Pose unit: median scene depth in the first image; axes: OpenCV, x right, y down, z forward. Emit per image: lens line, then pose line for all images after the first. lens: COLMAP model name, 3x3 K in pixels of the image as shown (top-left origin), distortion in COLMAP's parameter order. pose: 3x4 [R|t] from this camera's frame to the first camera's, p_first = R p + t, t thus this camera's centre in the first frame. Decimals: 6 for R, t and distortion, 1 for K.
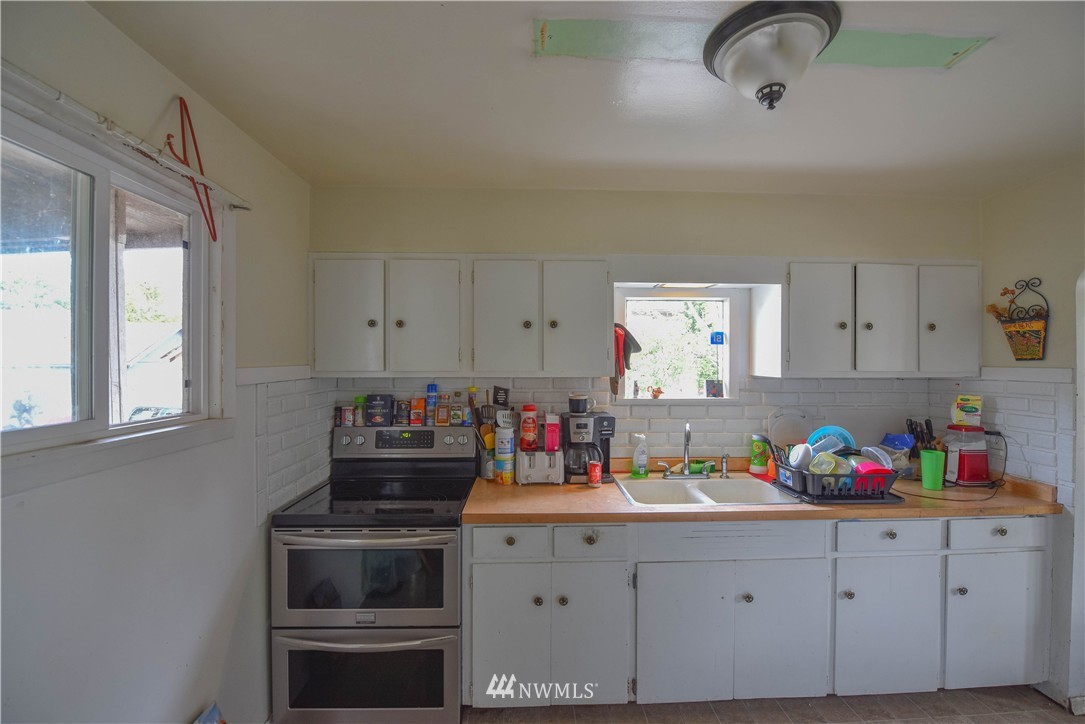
lens RADIAL K [[434.8, 0, 542.5], [0, 434.8, 362.0], [0, 0, 1]] dist [-0.000586, -0.000067]
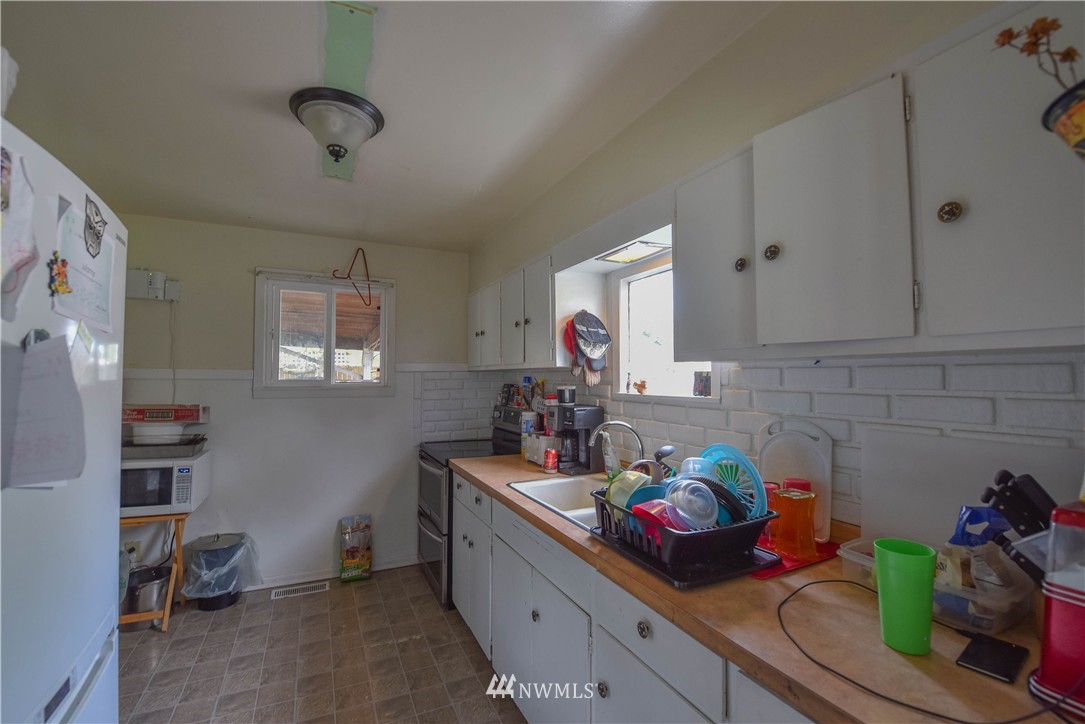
lens RADIAL K [[453.8, 0, 542.5], [0, 453.8, 362.0], [0, 0, 1]] dist [-0.000788, -0.000026]
pose [[0.406422, -0.030317, -0.913182, 1.077248], [0.001510, 0.999470, -0.032509, 0.055859], [0.913684, 0.011833, 0.406253, 0.525376]]
